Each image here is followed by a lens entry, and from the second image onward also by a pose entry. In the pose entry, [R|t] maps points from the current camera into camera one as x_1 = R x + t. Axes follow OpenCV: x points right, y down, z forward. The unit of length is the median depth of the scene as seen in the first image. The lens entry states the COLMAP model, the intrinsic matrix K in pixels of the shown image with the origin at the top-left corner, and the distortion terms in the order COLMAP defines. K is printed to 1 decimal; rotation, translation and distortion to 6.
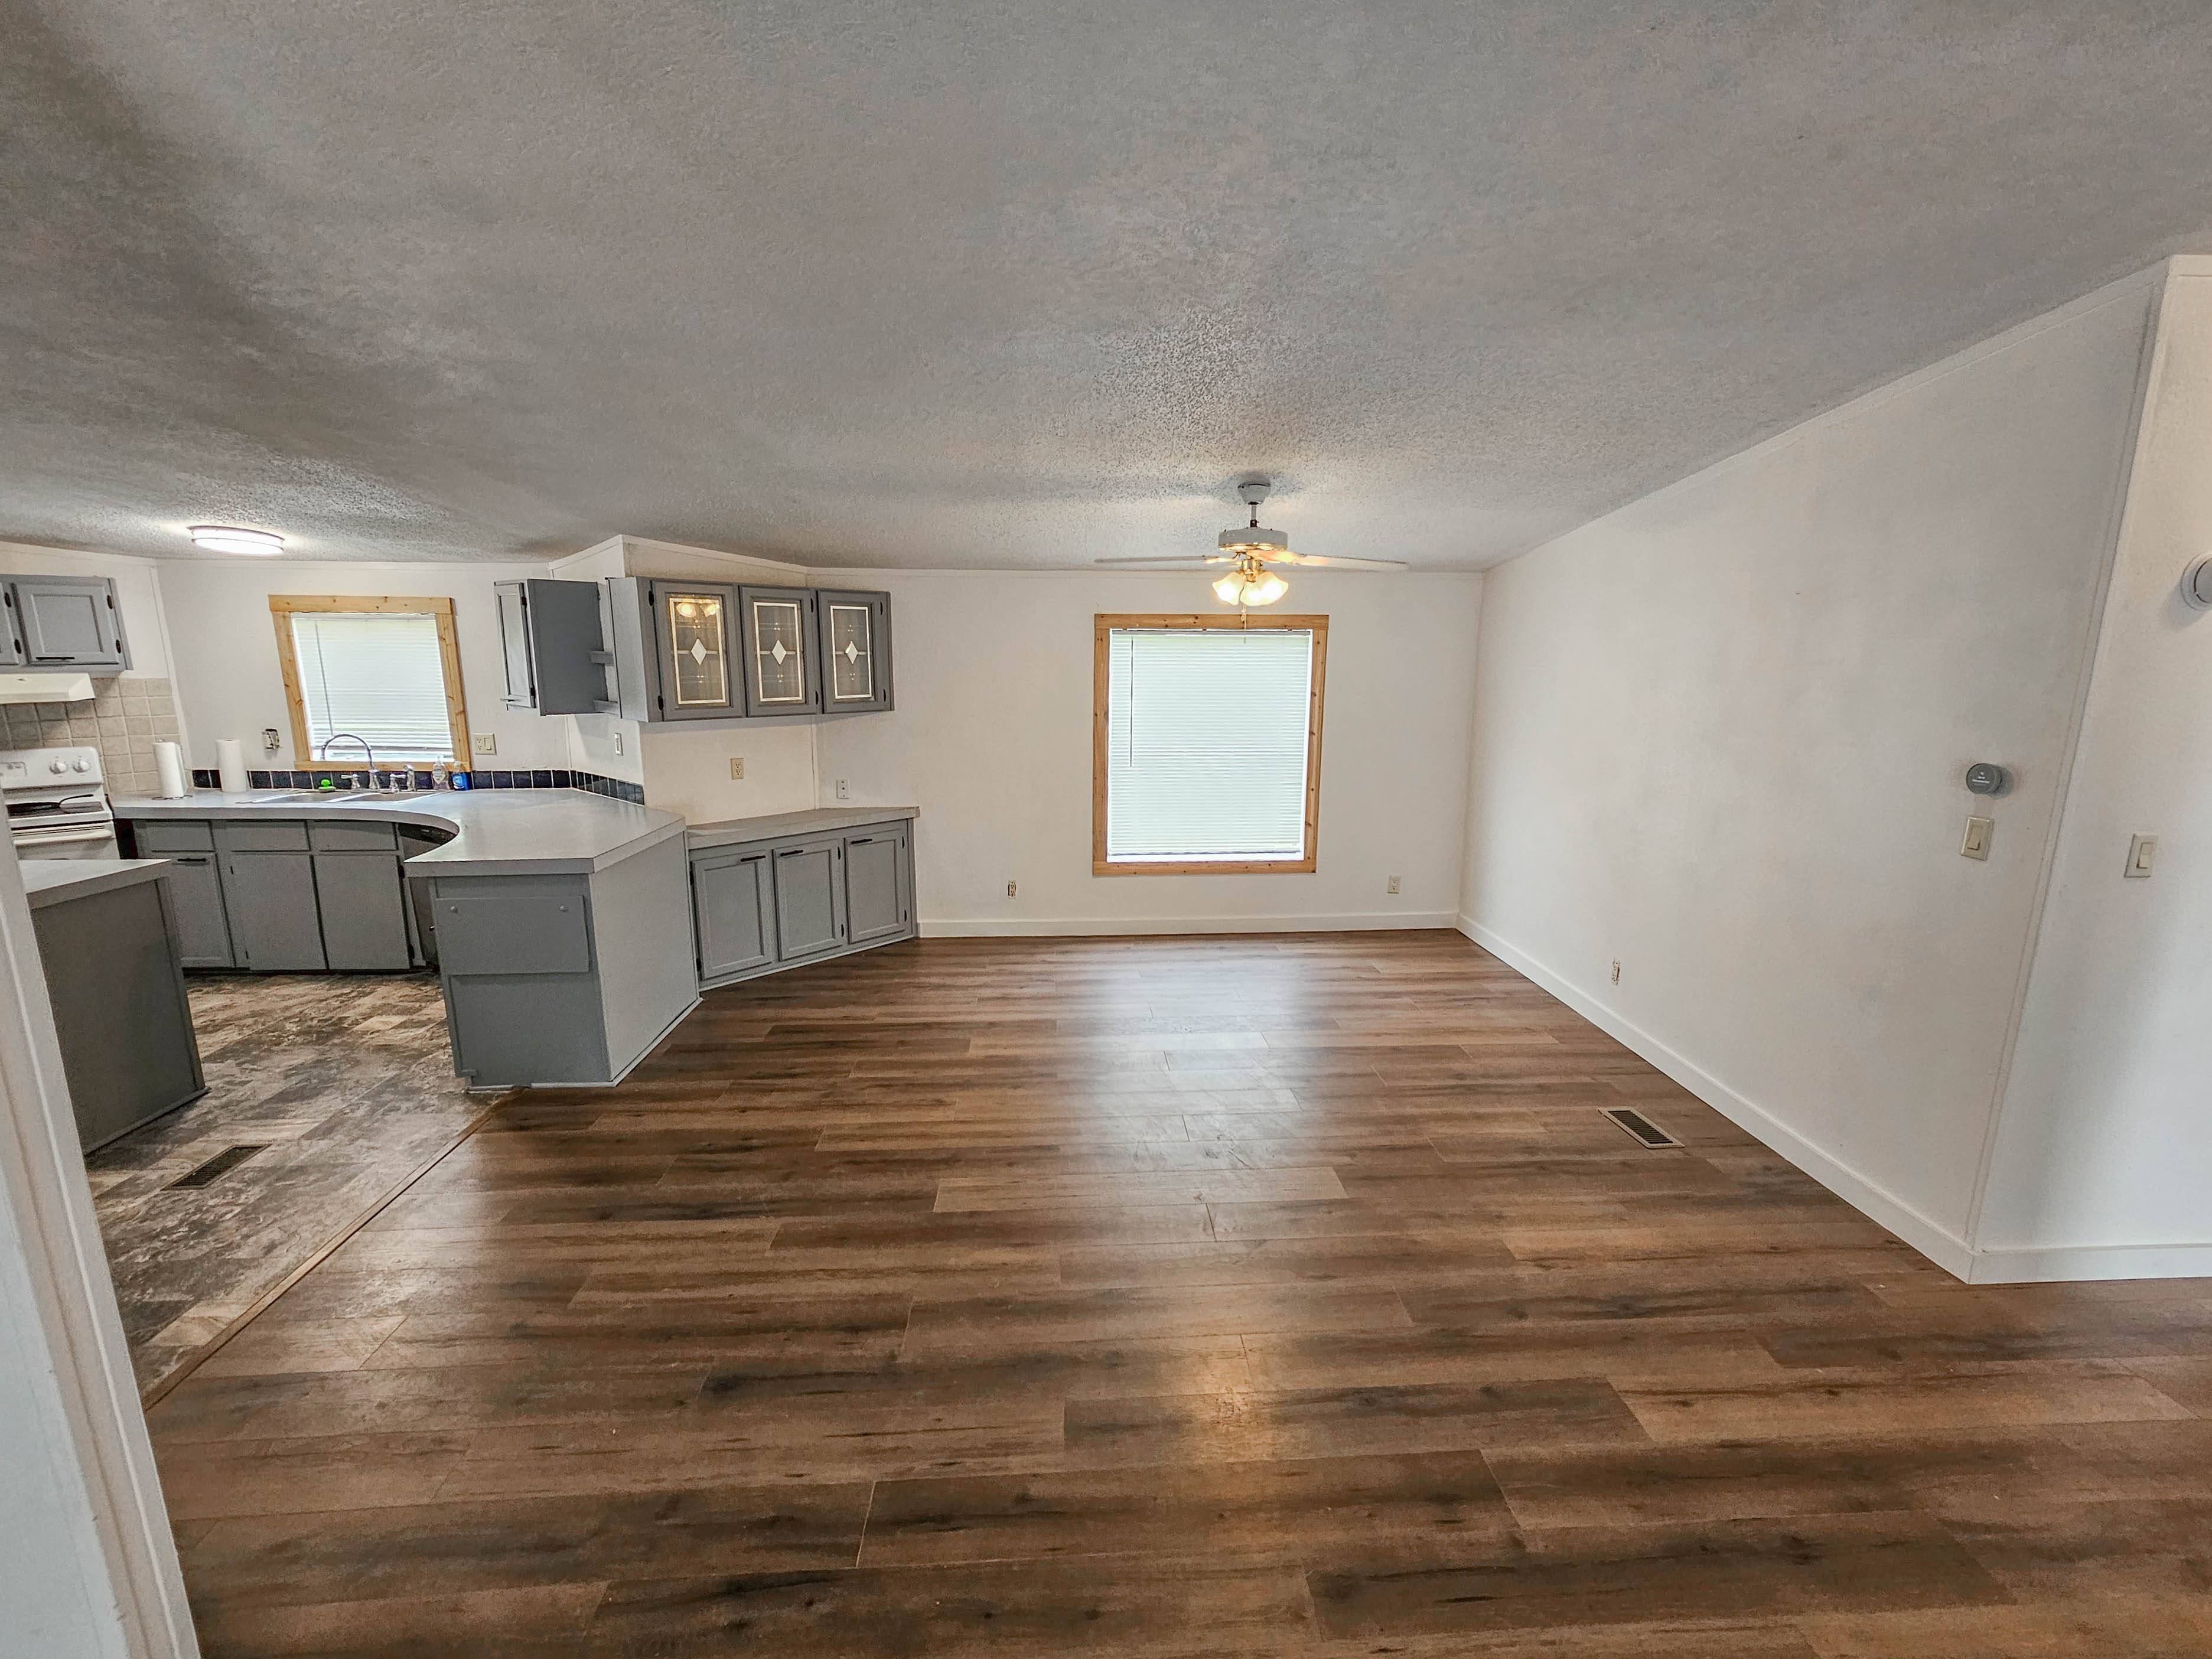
lens RADIAL K [[898.1, 0, 1106.8], [0, 898.1, 826.3], [0, 0, 1]] dist [0.001985, 0.000301]
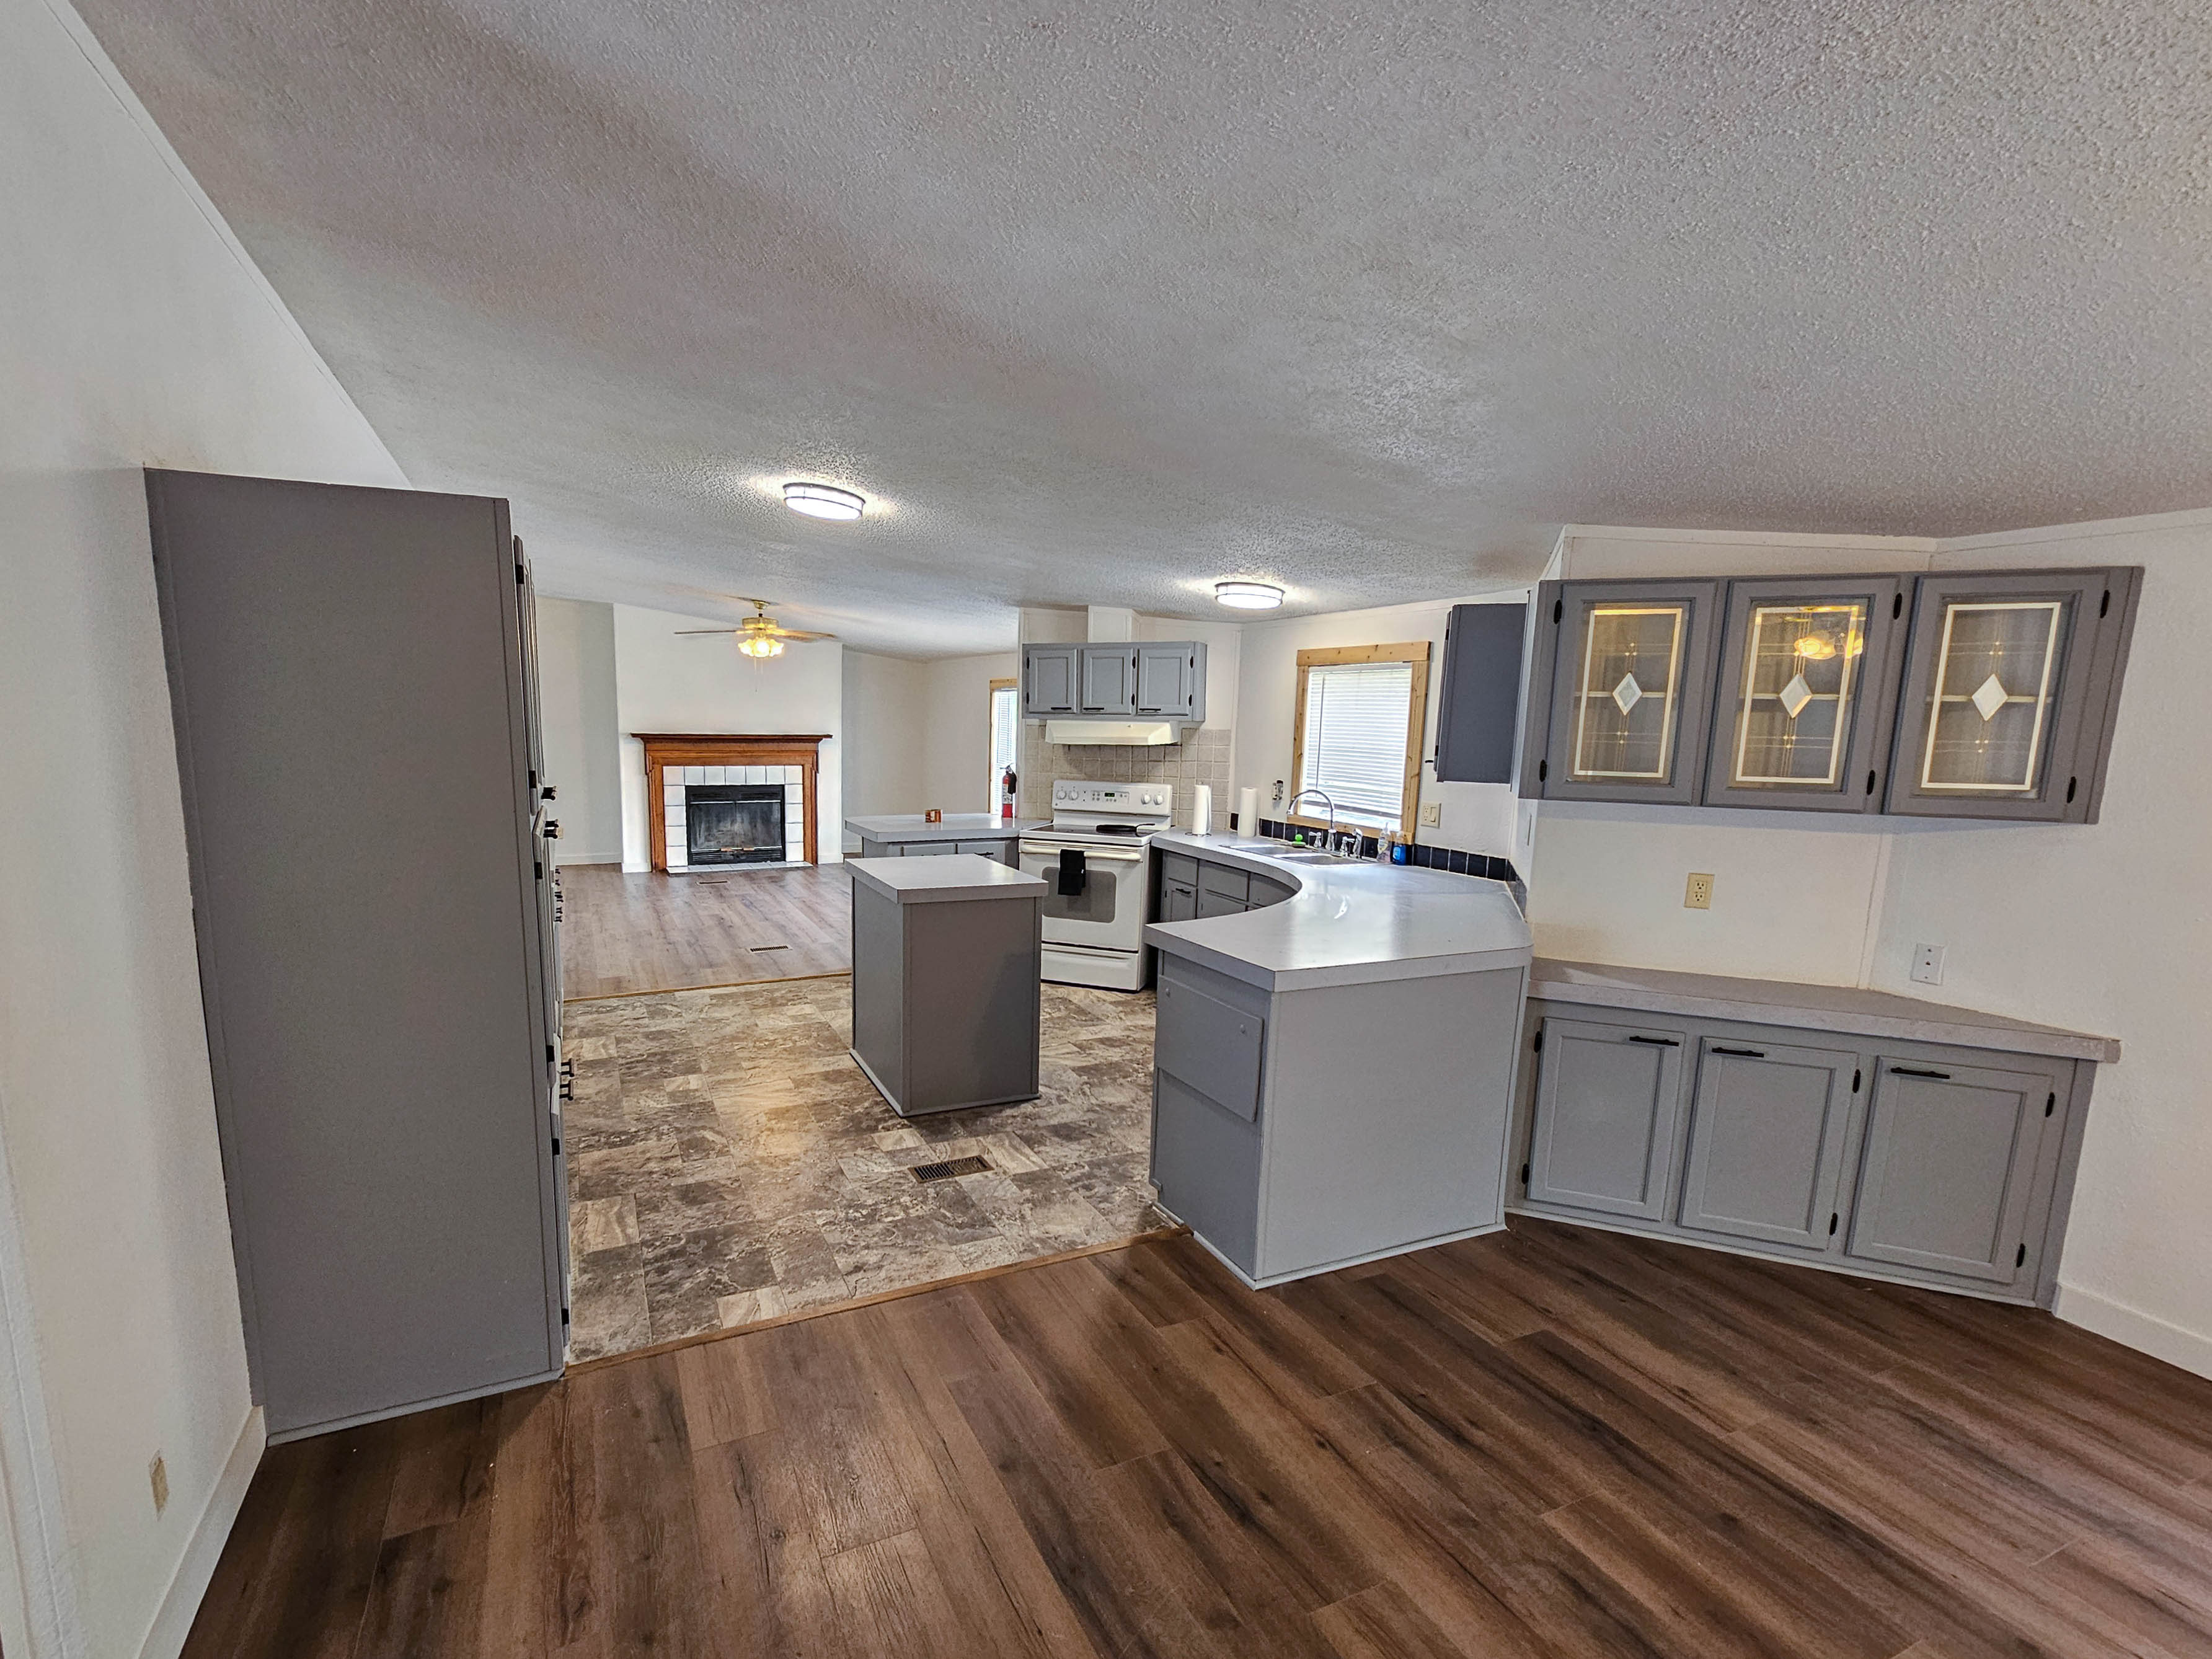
lens RADIAL K [[1016.4, 0, 1015.4], [0, 1016.4, 874.6], [0, 0, 1]] dist [-0.003024, 0.001276]
pose [[0.355376, 0.146845, -0.923116, 0.057275], [-0.191983, 0.977994, 0.081667, -0.044268], [0.914795, 0.148200, 0.375748, 0.337163]]
